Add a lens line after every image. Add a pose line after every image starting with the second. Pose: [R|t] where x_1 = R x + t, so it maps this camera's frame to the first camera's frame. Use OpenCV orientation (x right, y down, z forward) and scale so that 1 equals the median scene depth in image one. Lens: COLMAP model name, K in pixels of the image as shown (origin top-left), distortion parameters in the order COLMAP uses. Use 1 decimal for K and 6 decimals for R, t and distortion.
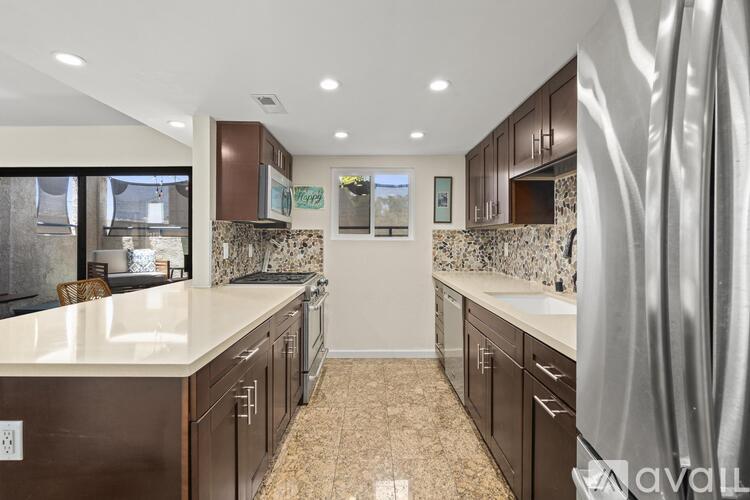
lens RADIAL K [[340.8, 0, 370.4], [0, 340.8, 237.6], [0, 0, 1]] dist [0.001712, 0.001276]
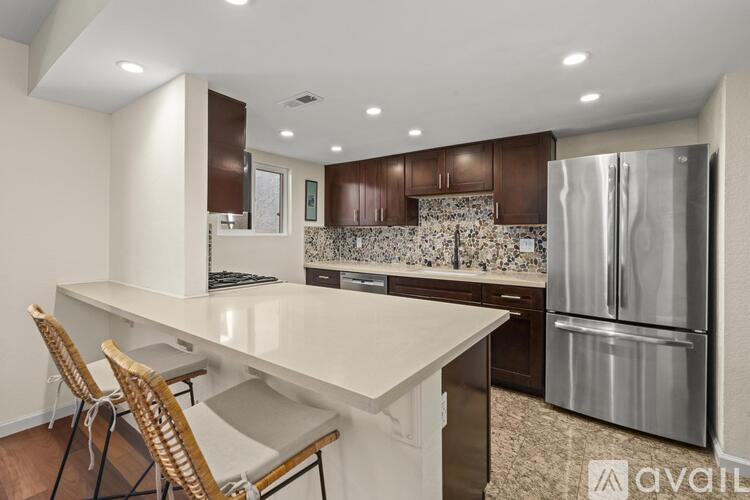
lens RADIAL K [[340.8, 0, 377.4], [0, 340.8, 234.3], [0, 0, 1]] dist [0.001712, 0.001276]
pose [[0.592032, 0.002990, 0.805909, -0.587149], [-0.009699, 0.999947, 0.003415, -0.003191], [-0.805856, -0.009839, 0.592030, 0.133517]]
